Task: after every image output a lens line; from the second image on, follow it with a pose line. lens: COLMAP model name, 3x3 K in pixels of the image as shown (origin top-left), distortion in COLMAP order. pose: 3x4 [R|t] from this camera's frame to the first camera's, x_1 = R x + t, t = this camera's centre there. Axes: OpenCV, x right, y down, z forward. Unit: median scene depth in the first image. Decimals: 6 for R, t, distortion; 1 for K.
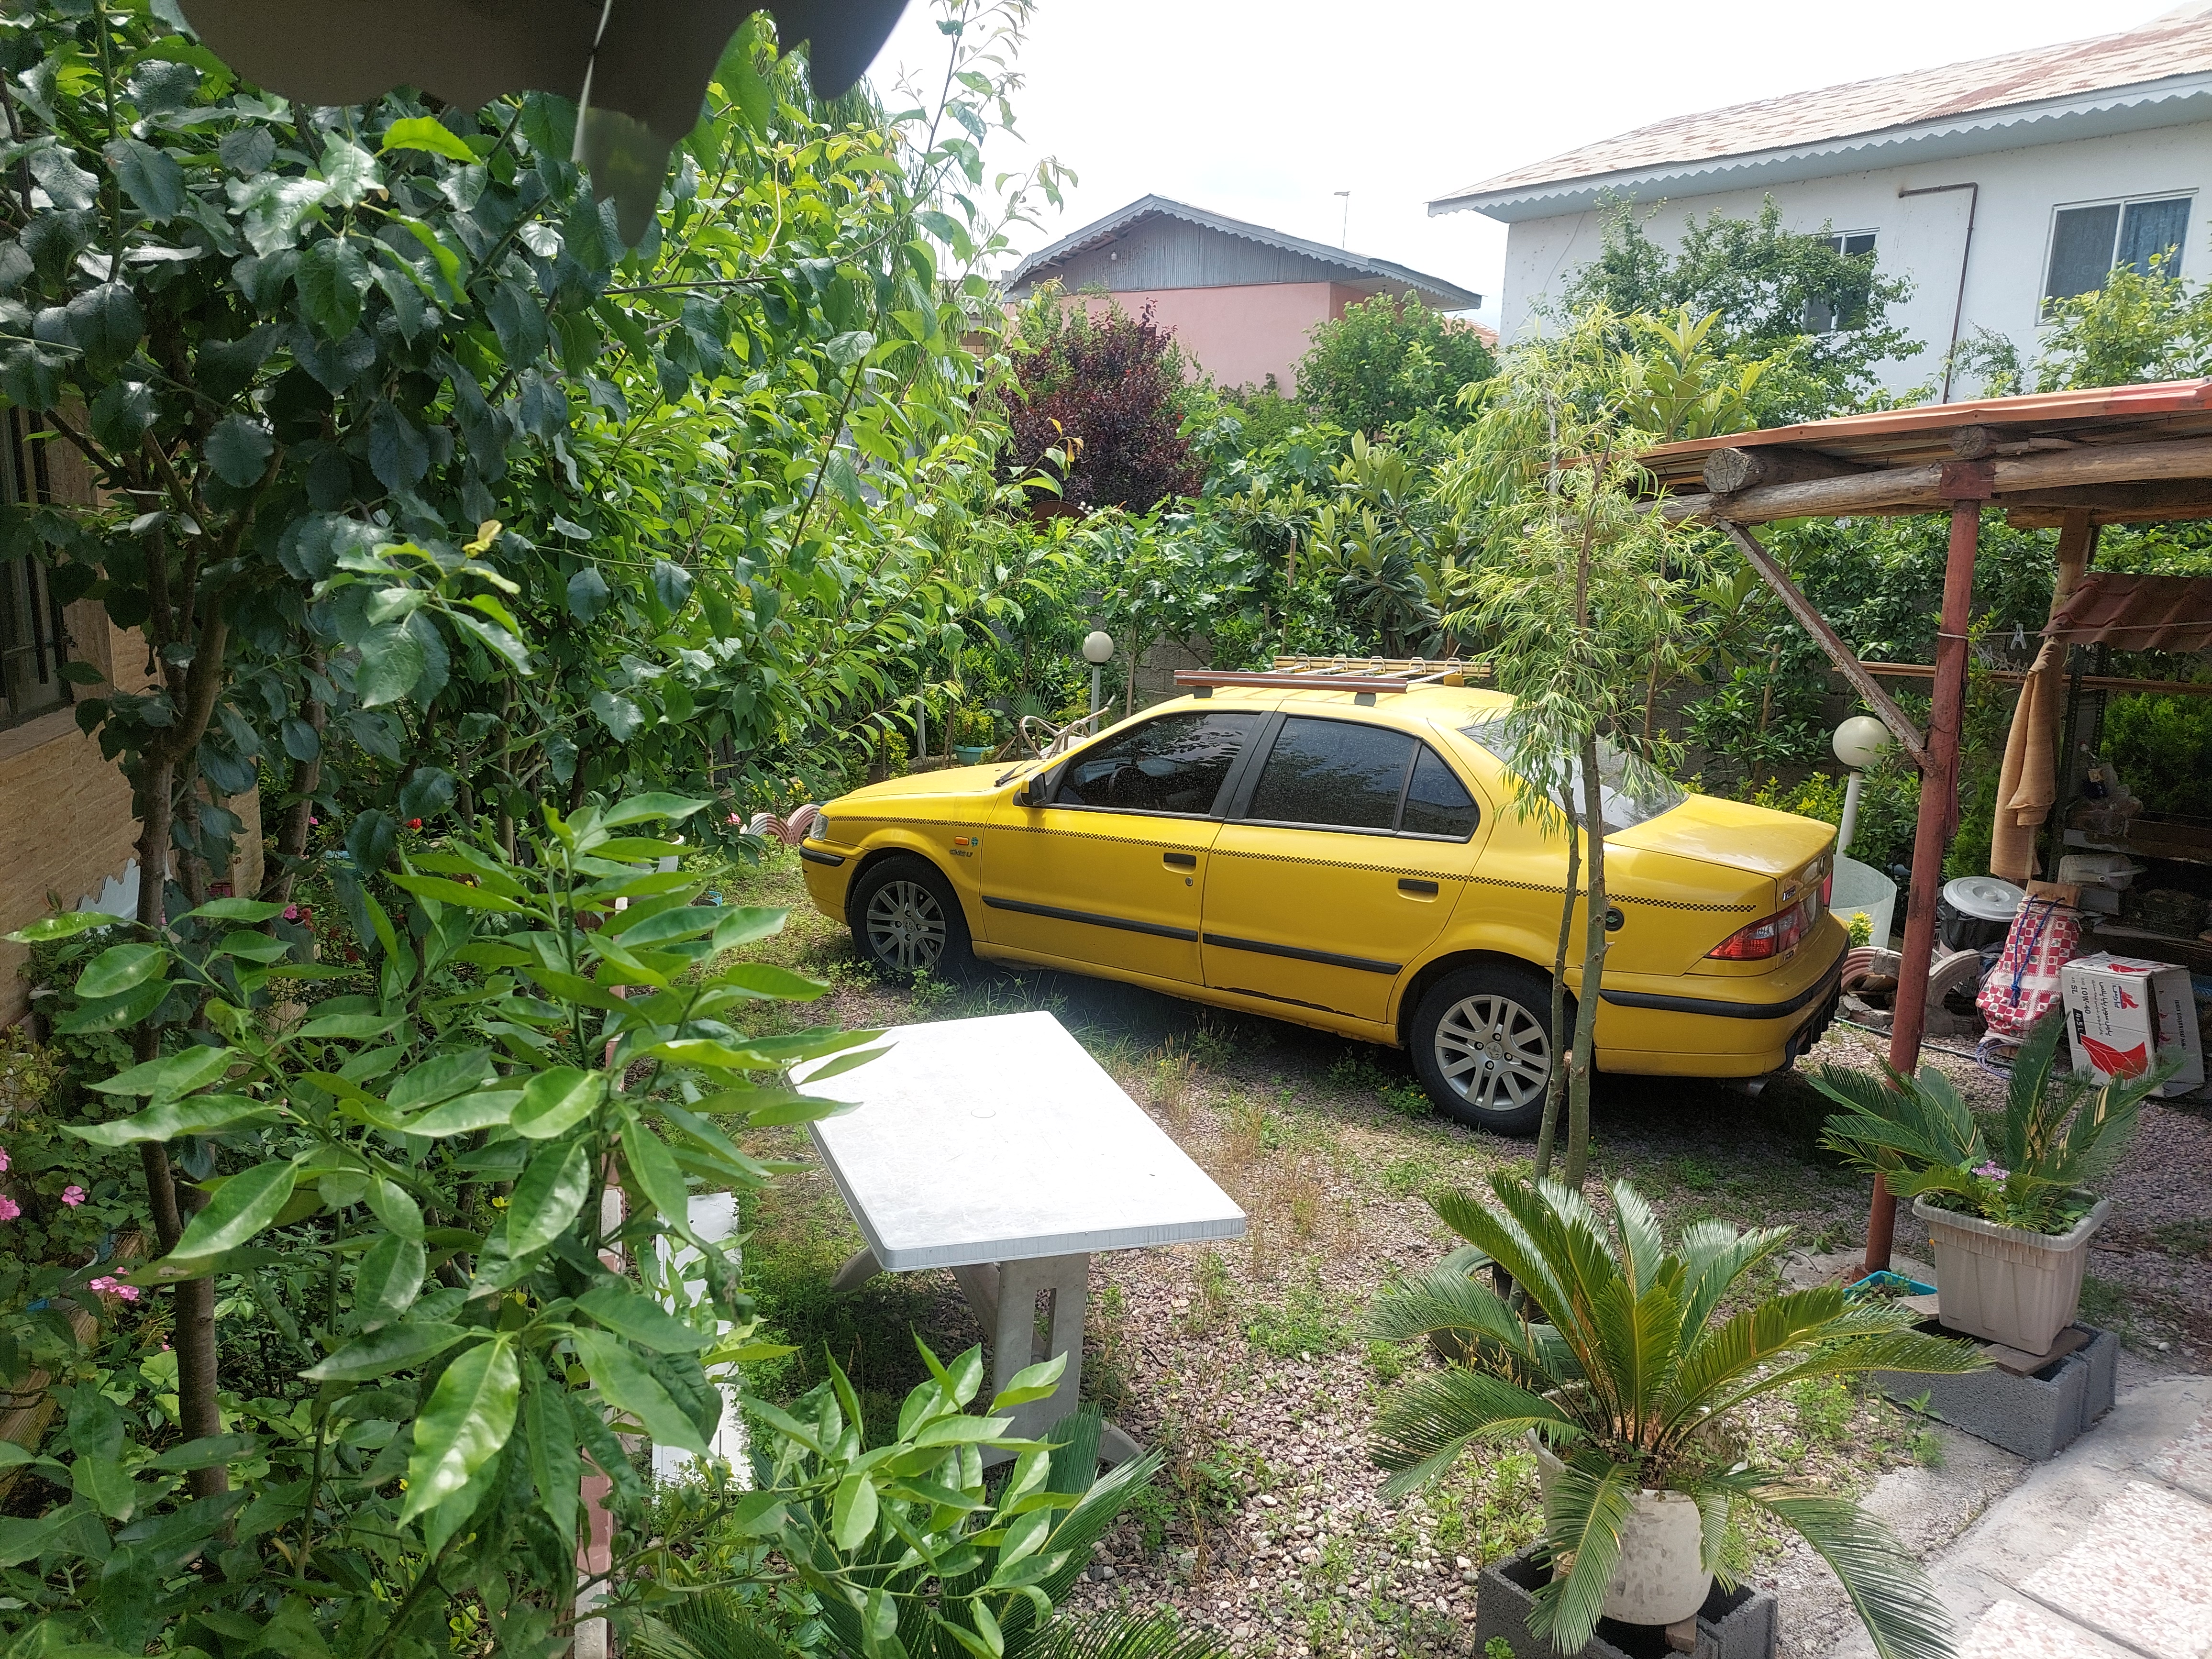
lens RADIAL K [[1582.5, 0, 1106.0], [0, 1582.5, 829.5], [0, 0, 1]] dist [-0.001602, -0.010662]
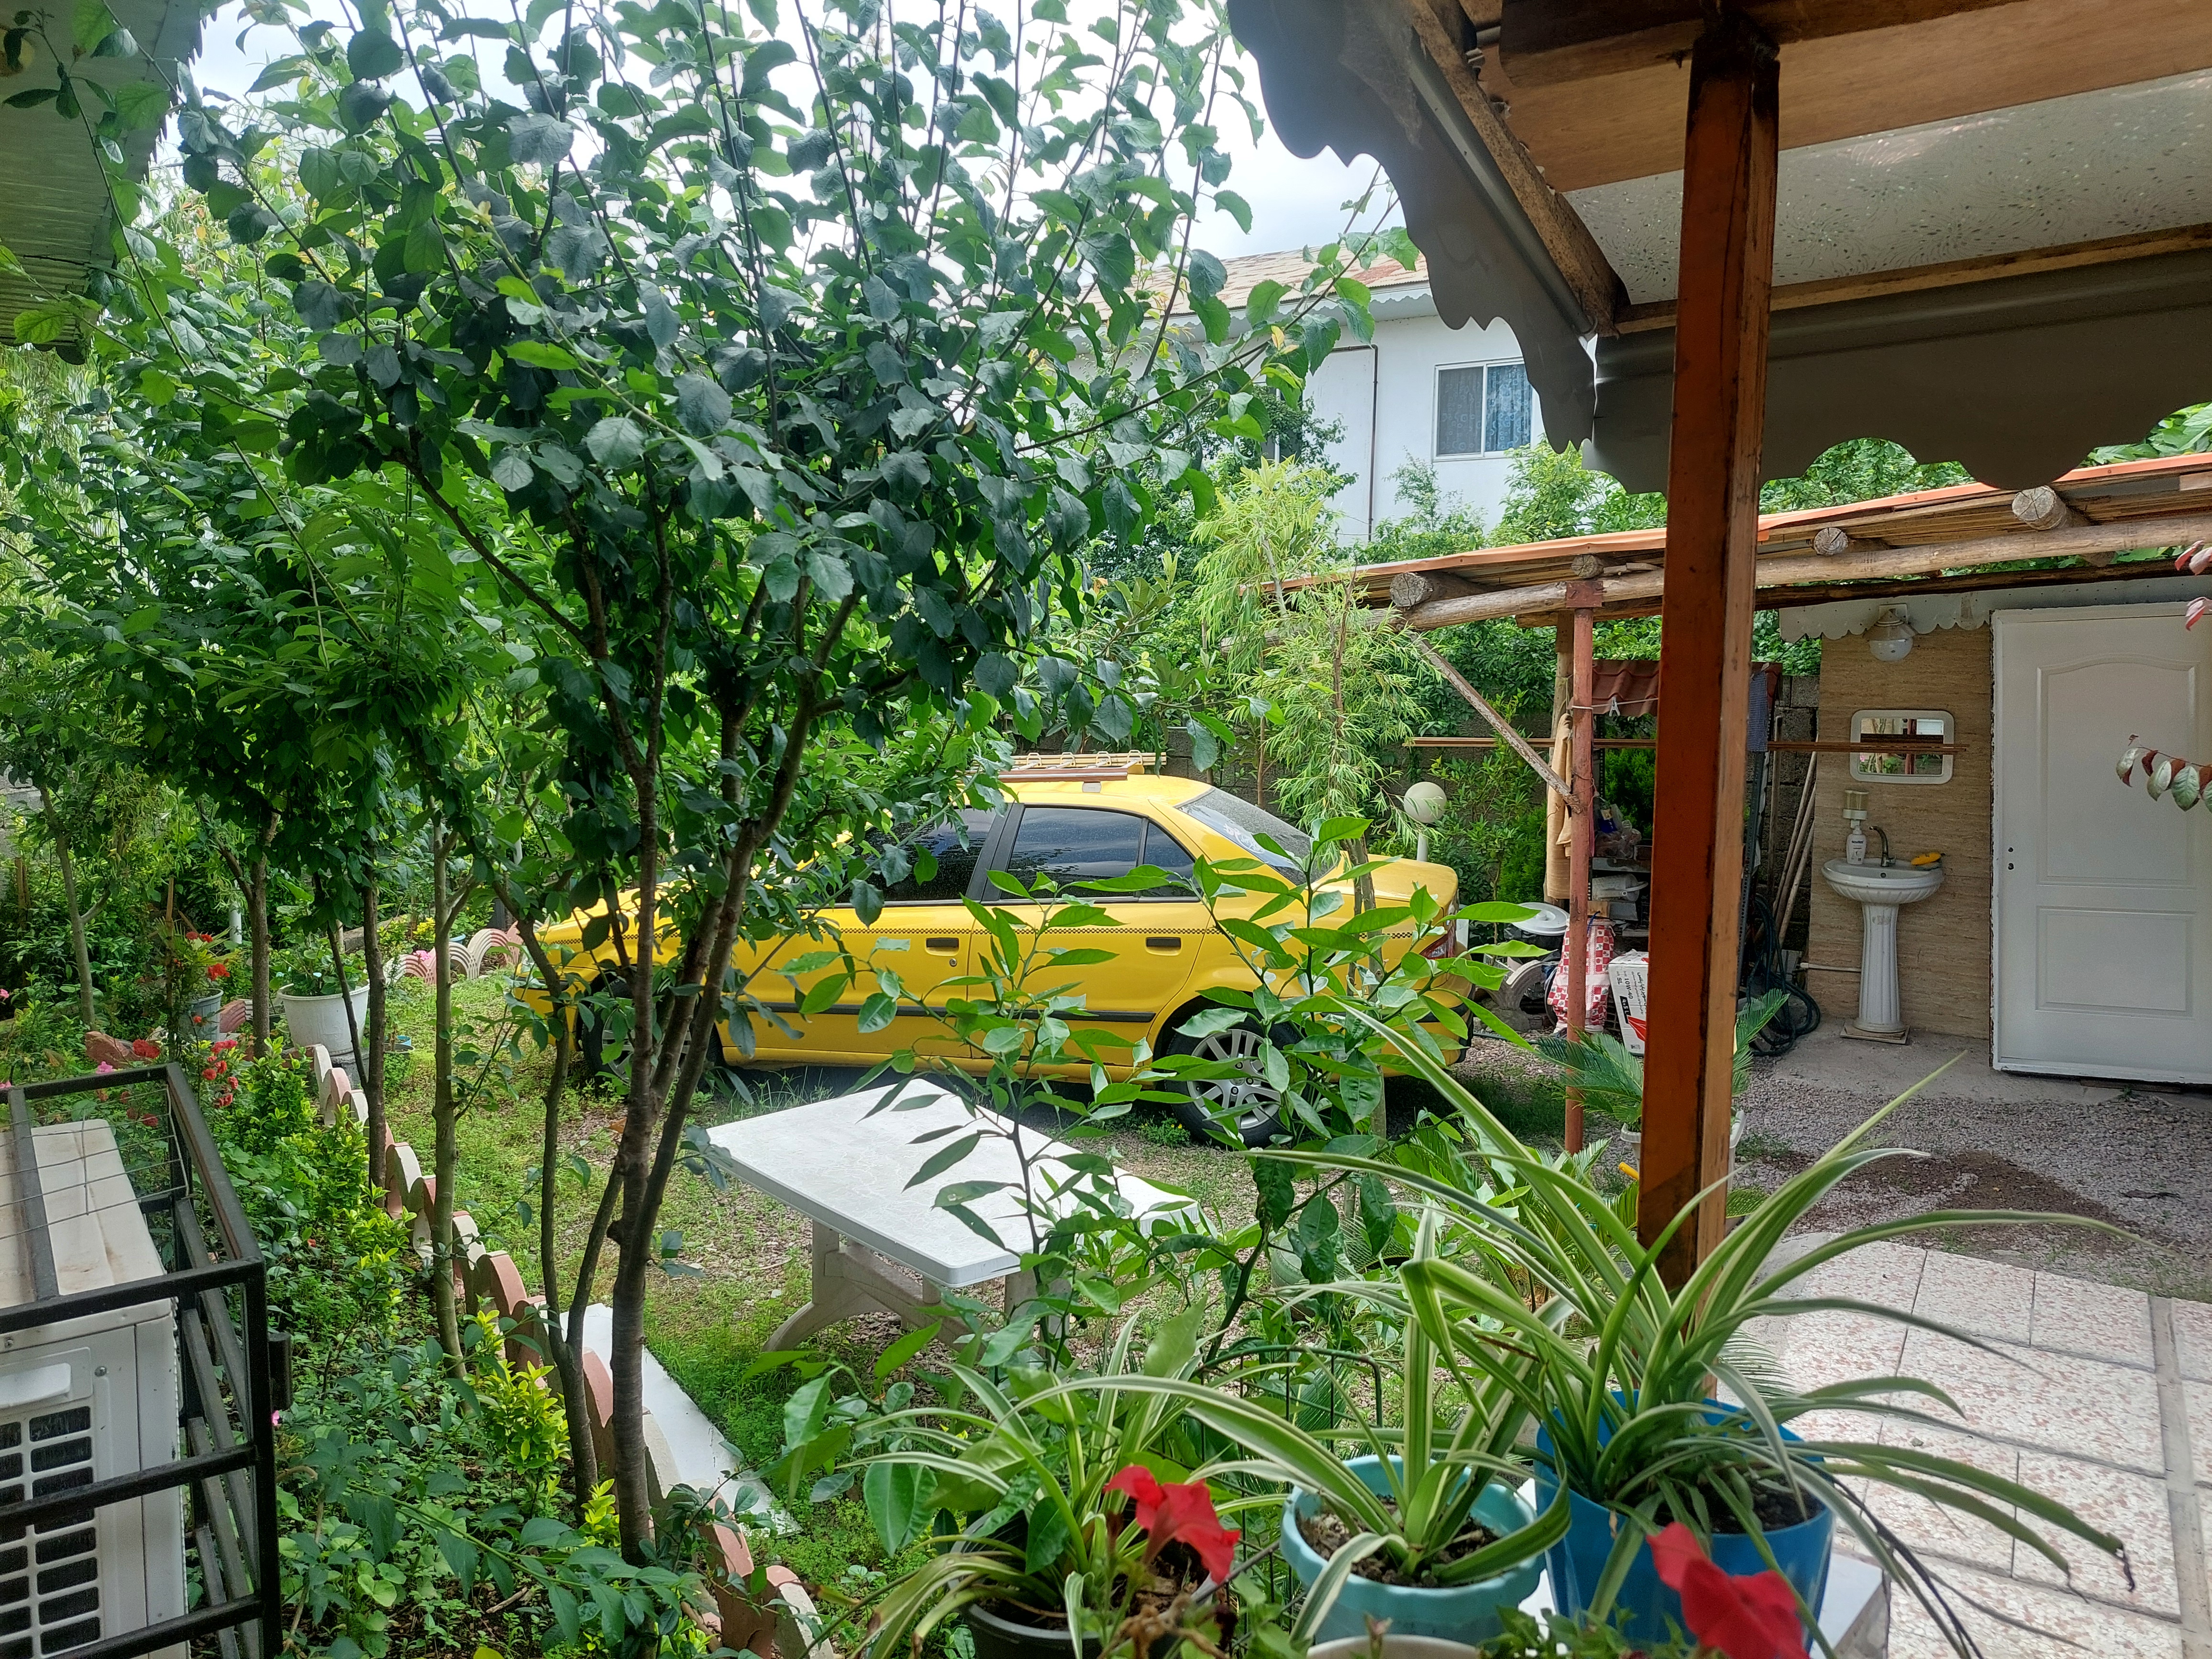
lens RADIAL K [[1606.3, 0, 1105.3], [0, 1606.3, 784.7], [0, 0, 1]] dist [0.002441, -0.001314]
pose [[0.933704, -0.056894, 0.353496, -0.241939], [0.091693, 0.992366, -0.082475, 0.013563], [-0.346106, 0.109420, 0.931793, -0.092441]]
